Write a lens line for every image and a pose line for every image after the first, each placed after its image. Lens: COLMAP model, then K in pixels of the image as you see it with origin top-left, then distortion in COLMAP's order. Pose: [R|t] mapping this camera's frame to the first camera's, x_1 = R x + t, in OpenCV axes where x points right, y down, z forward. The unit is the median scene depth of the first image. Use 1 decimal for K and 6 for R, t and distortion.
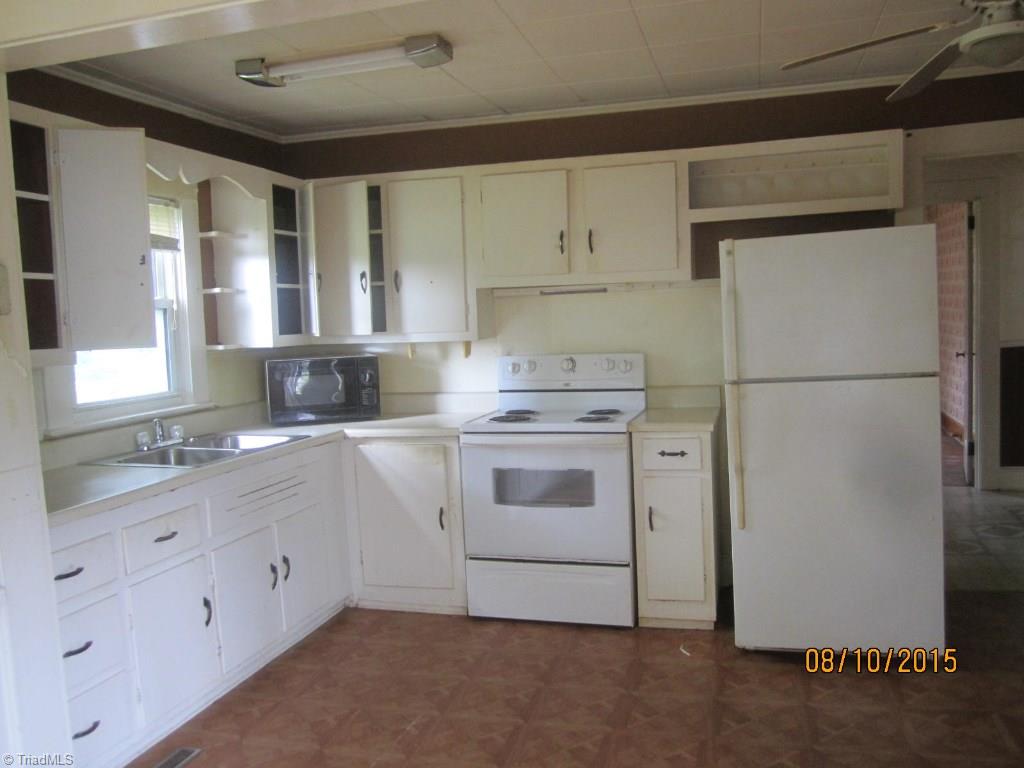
lens RADIAL K [[838.2, 0, 513.5], [0, 838.2, 384.0], [0, 0, 1]] dist [-0.037992, -0.001180]
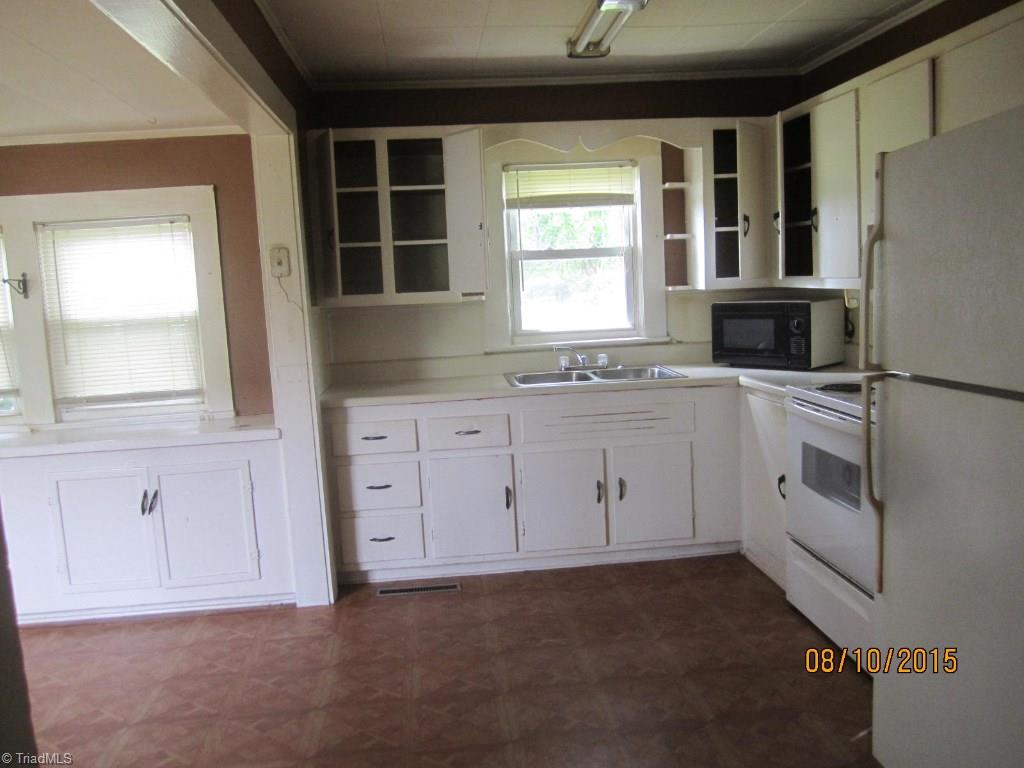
lens RADIAL K [[838.2, 0, 512.7], [0, 838.2, 382.2], [0, 0, 1]] dist [-0.037992, -0.001180]
pose [[0.378395, 0.132132, -0.916165, 0.616477], [-0.039361, 0.991161, 0.126691, -0.054393], [0.924807, -0.011878, 0.380251, 0.389876]]
